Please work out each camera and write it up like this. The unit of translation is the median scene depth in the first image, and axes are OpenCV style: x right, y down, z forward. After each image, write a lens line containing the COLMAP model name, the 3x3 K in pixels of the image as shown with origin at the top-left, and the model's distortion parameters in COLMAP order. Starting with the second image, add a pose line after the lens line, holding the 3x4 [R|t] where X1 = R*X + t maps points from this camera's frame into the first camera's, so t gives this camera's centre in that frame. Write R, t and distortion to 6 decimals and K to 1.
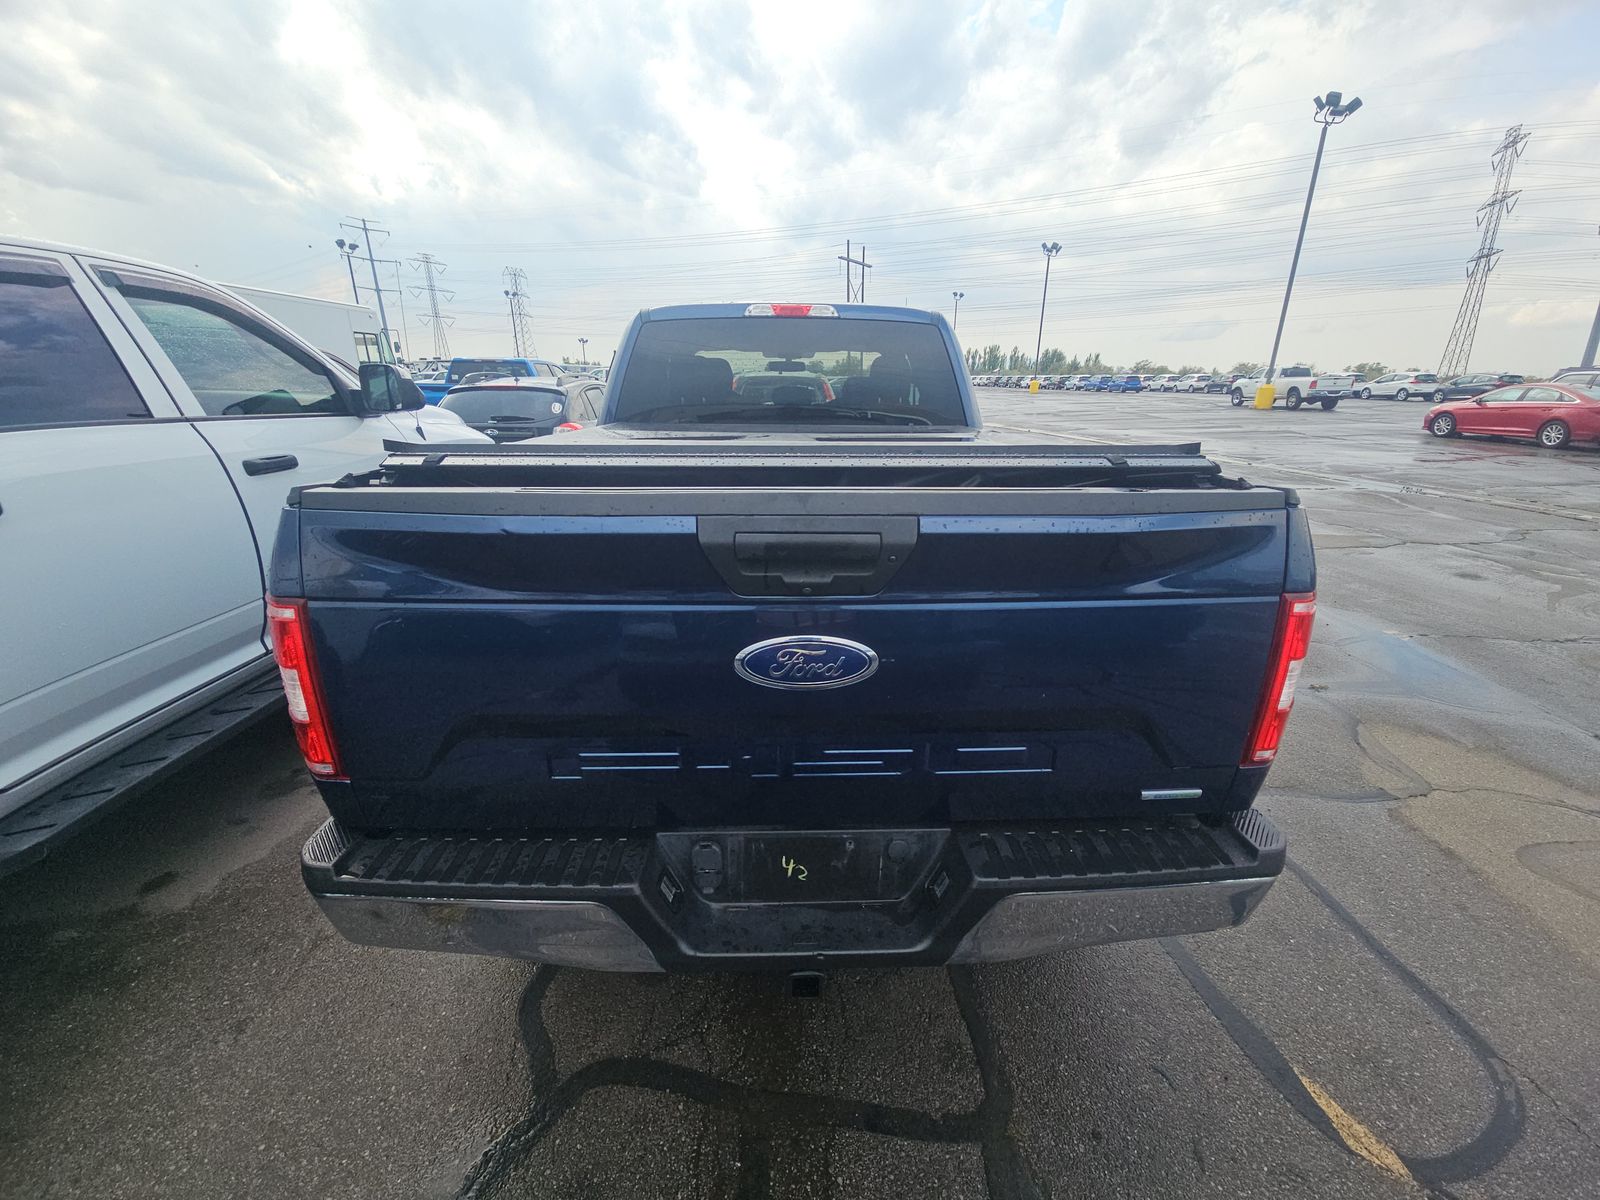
lens RADIAL K [[652.1, 0, 803.4], [0, 652.1, 603.1], [0, 0, 1]] dist [0.025148, -0.016696]
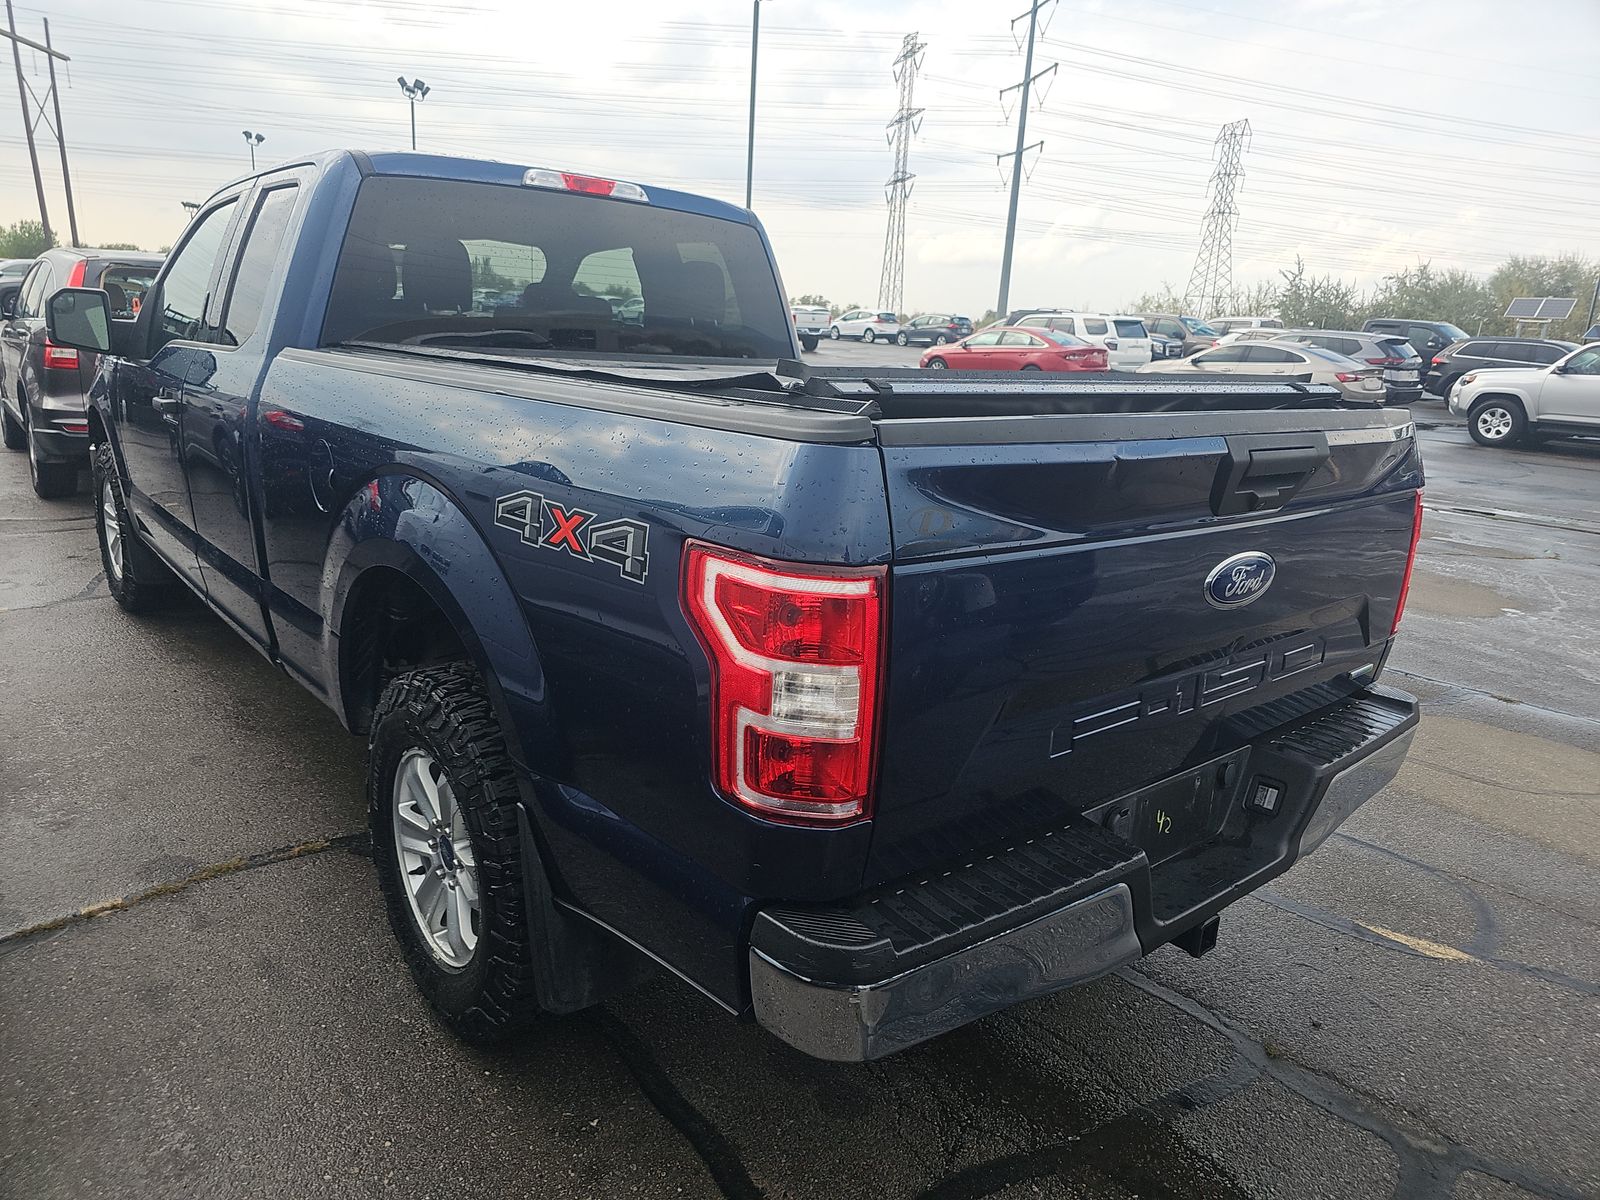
lens RADIAL K [[1071.7, 0, 804.2], [0, 1071.7, 584.8], [0, 0, 1]] dist [0.049633, -0.062391]
pose [[0.780027, -0.111511, 0.615730, -0.368644], [0.150048, 0.988617, -0.011044, 0.003645], [-0.607489, 0.101004, 0.787880, 0.020062]]
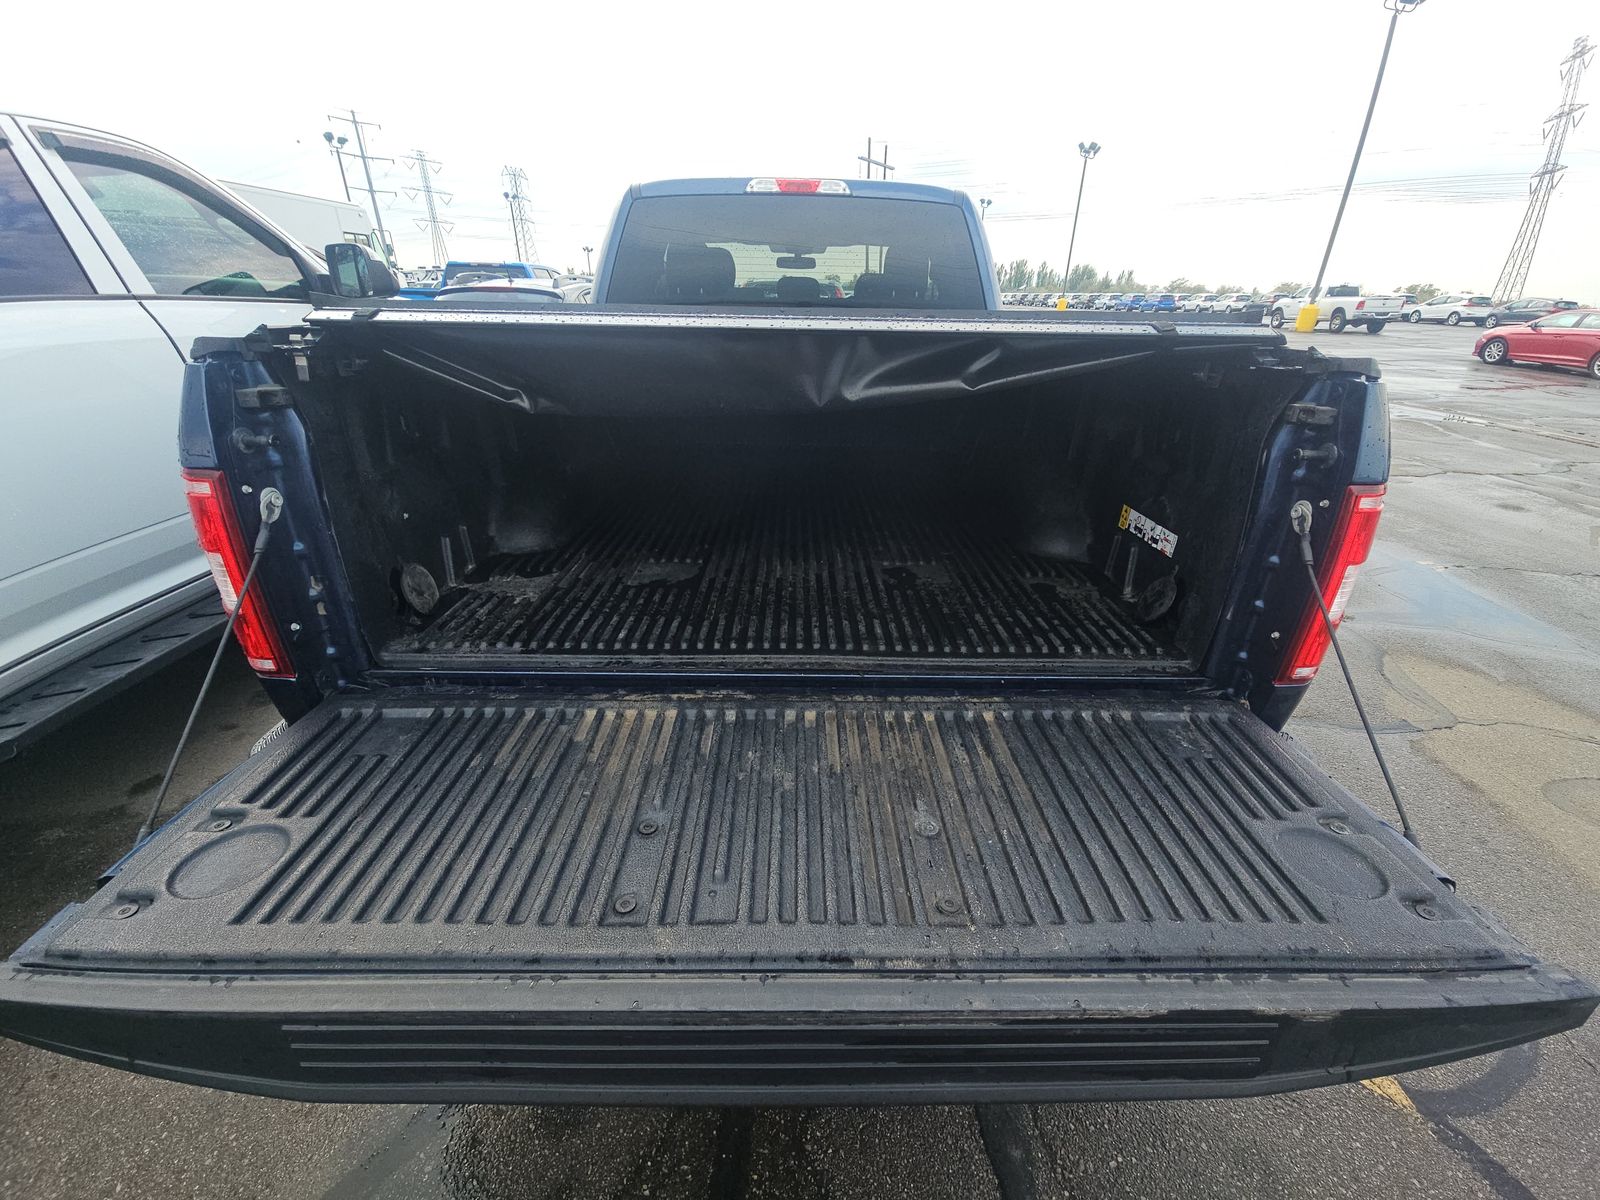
lens RADIAL K [[650.0, 0, 803.1], [0, 650.0, 600.8], [0, 0, 1]] dist [0.042758, -0.025992]
pose [[0.999711, 0.018991, -0.014737, 0.008051], [-0.017333, 0.994267, 0.105508, 0.014098], [0.016656, -0.105222, 0.994309, 0.028562]]
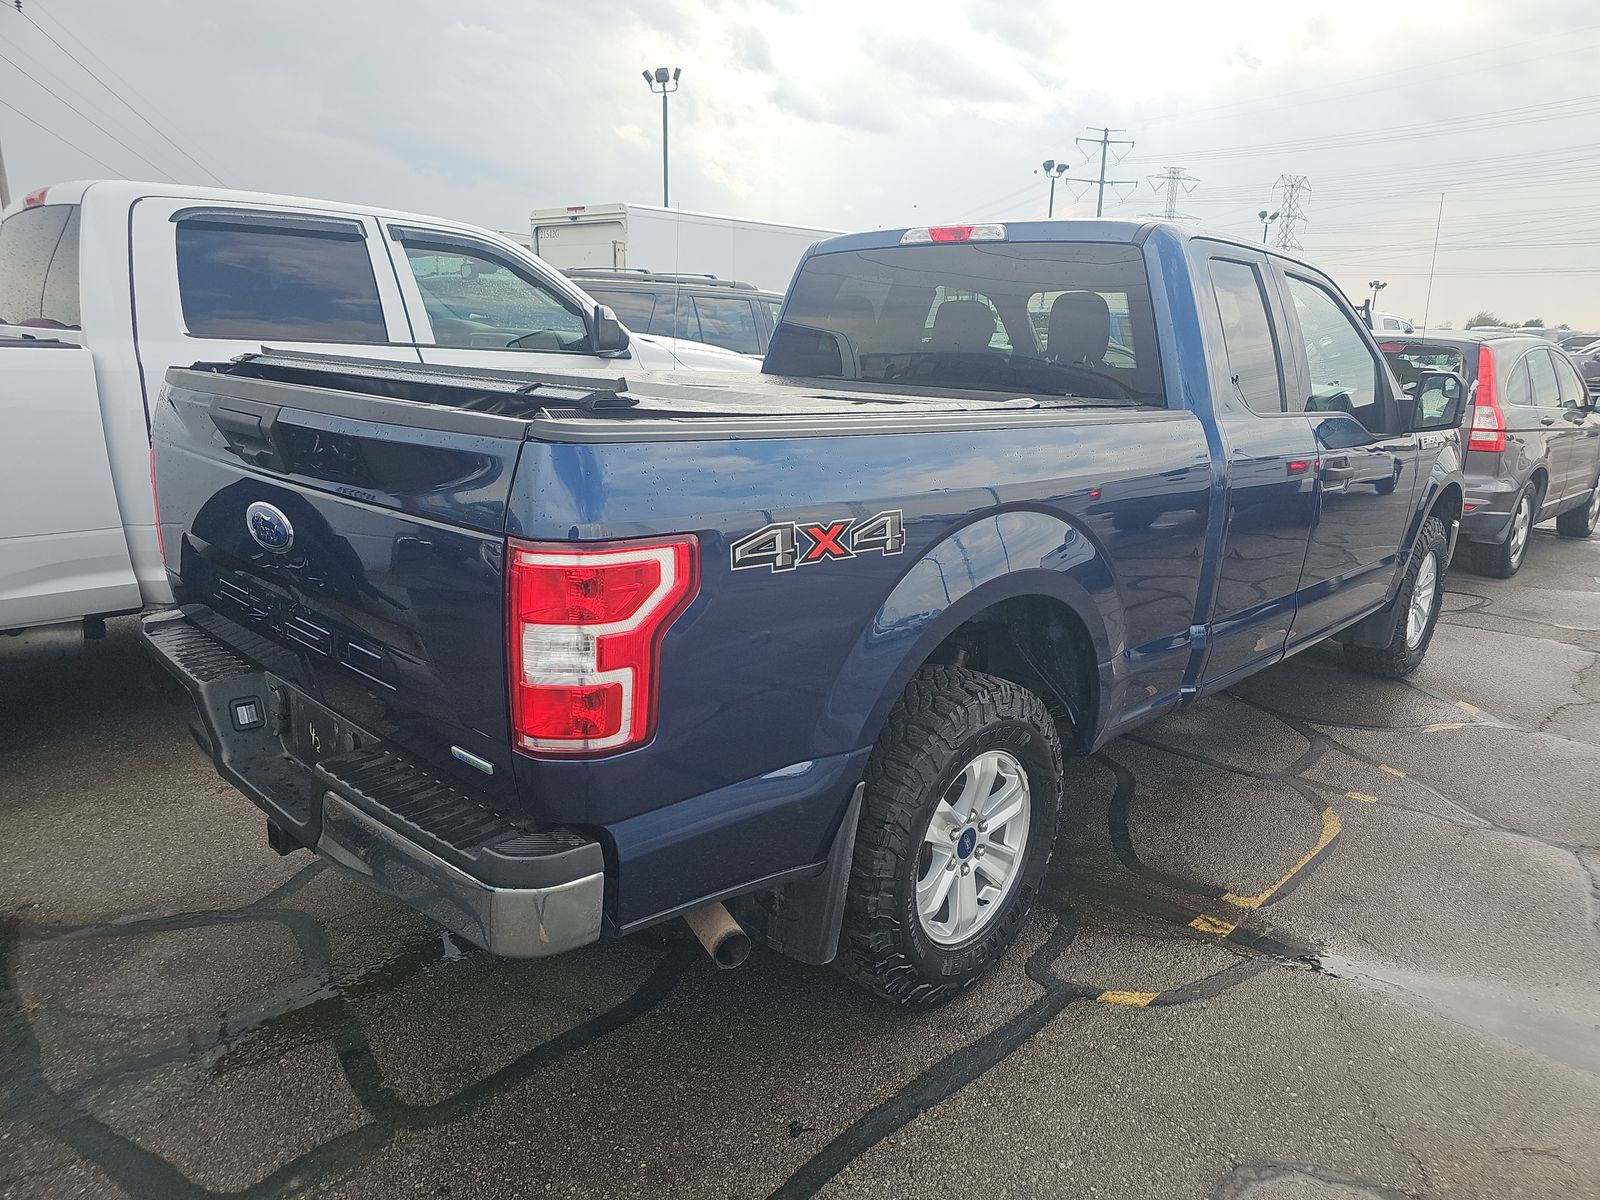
lens RADIAL K [[1071.7, 0, 804.2], [0, 1071.7, 584.8], [0, 0, 1]] dist [0.049633, -0.062391]
pose [[0.699936, 0.181284, -0.690815, 0.495477], [-0.256996, 0.966389, -0.006788, -0.010591], [0.666365, 0.182288, 0.722999, 0.056587]]
